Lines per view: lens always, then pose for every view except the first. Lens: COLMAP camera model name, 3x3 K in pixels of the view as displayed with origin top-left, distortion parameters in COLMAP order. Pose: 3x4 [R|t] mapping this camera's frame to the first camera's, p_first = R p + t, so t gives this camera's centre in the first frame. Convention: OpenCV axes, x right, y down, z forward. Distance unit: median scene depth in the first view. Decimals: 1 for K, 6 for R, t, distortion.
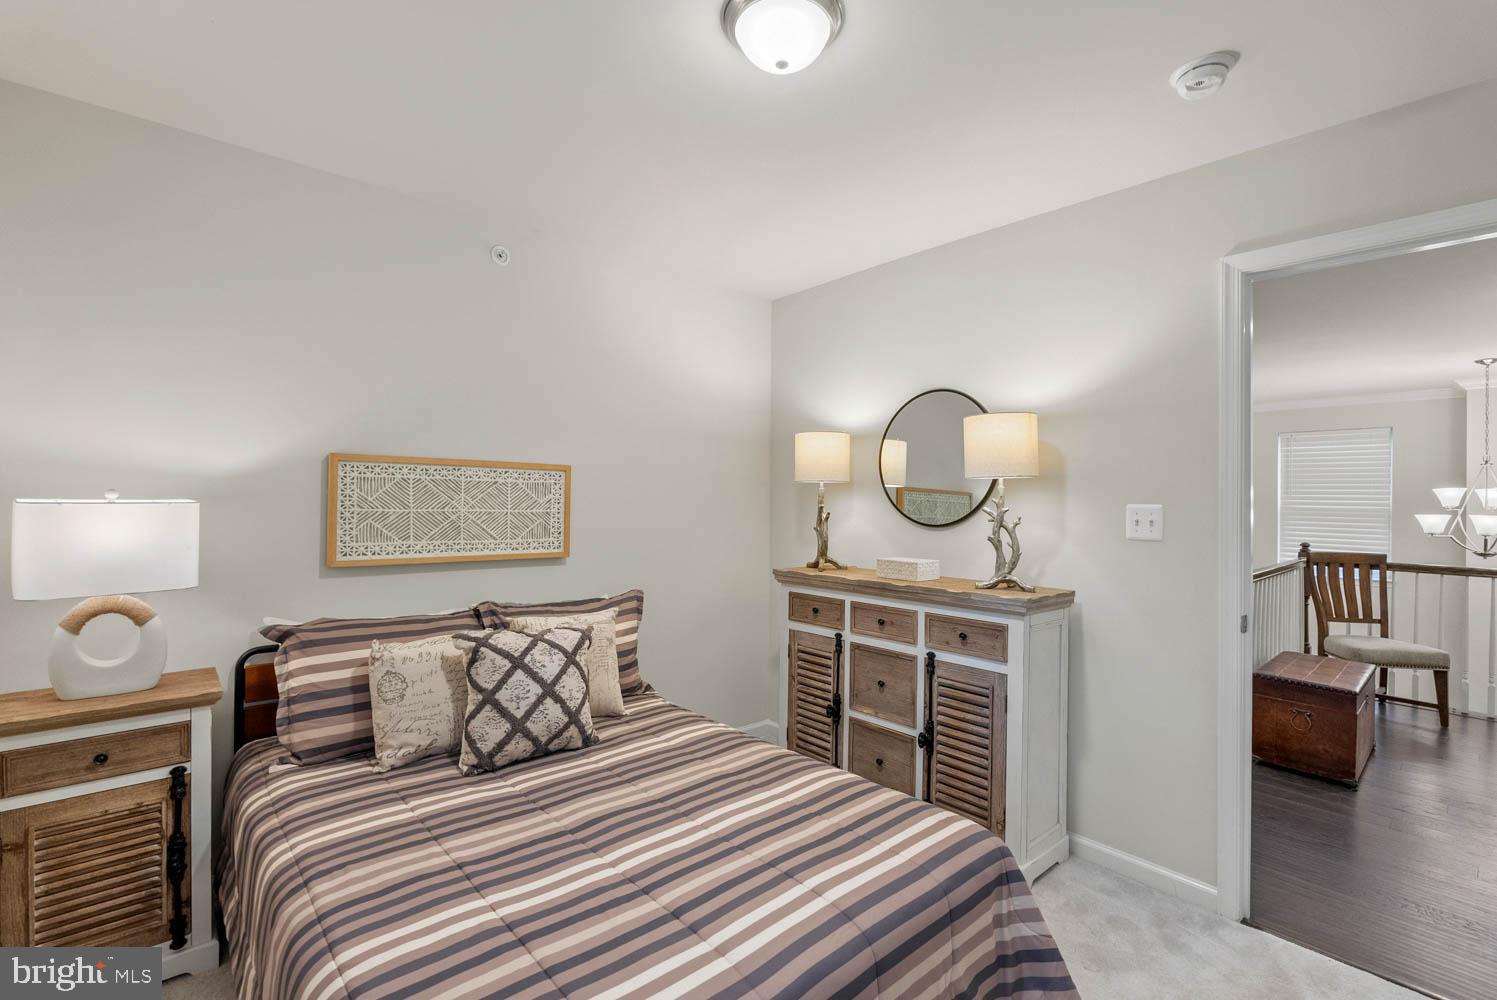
lens RADIAL K [[662.9, 0, 739.6], [0, 662.9, 494.5], [0, 0, 1]] dist [-0.012843, 0.000513]
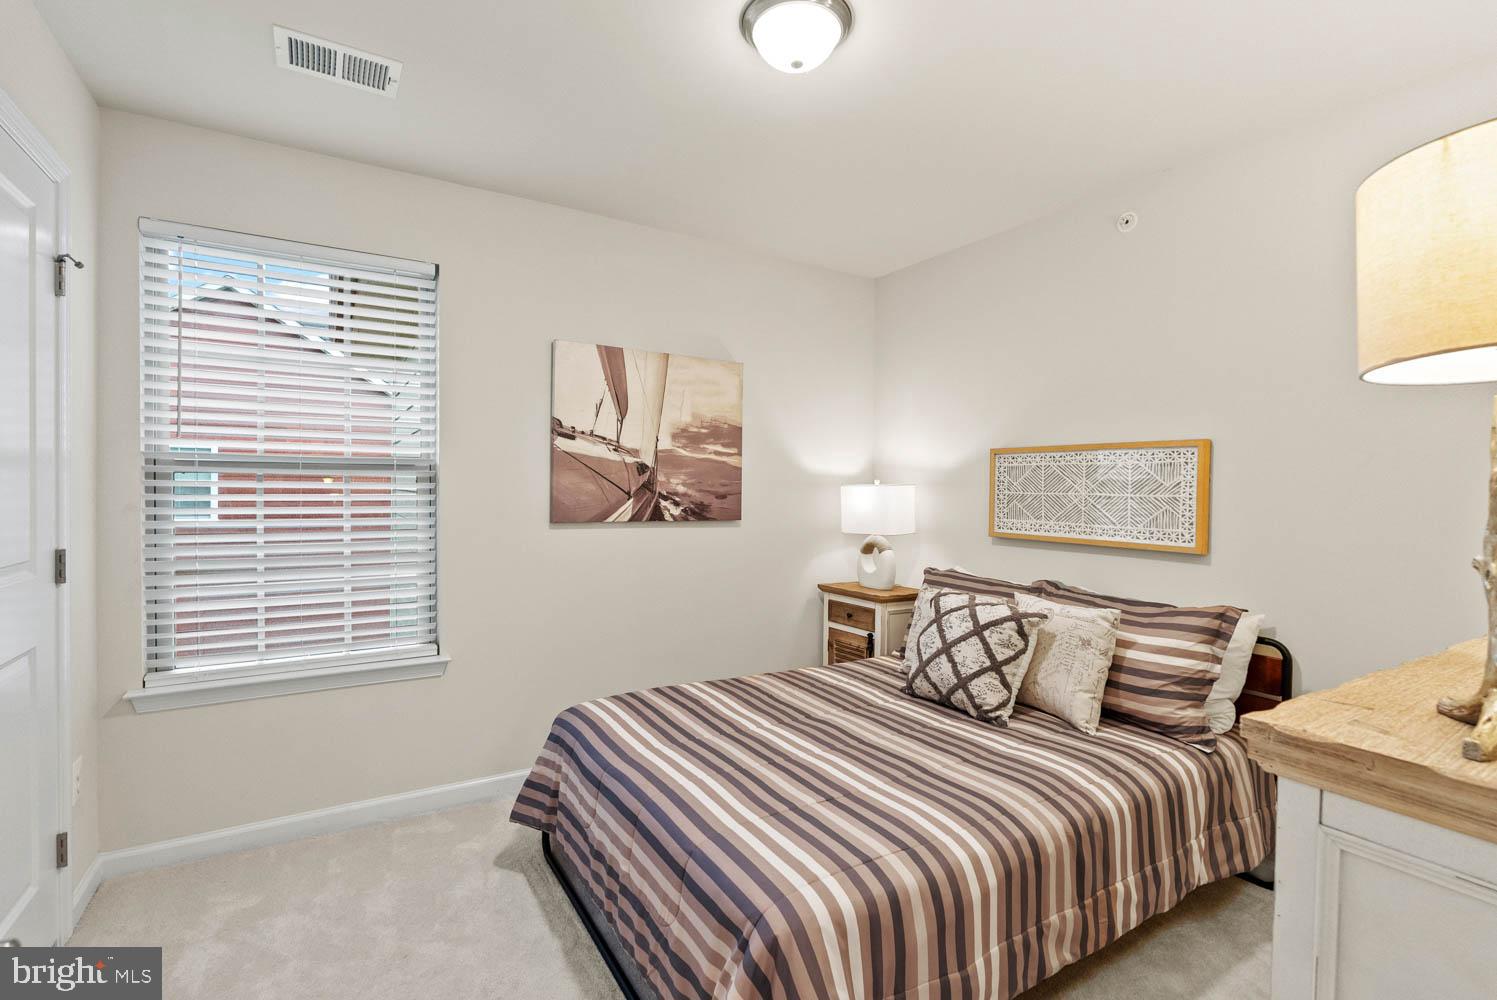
lens RADIAL K [[662.9, 0, 743.8], [0, 662.9, 496.6], [0, 0, 1]] dist [-0.012843, 0.000513]
pose [[-0.153636, 0.001107, -0.988127, 0.729741], [-0.002808, 0.999995, 0.001557, 0.029991], [0.988123, 0.003014, -0.153632, 0.691216]]
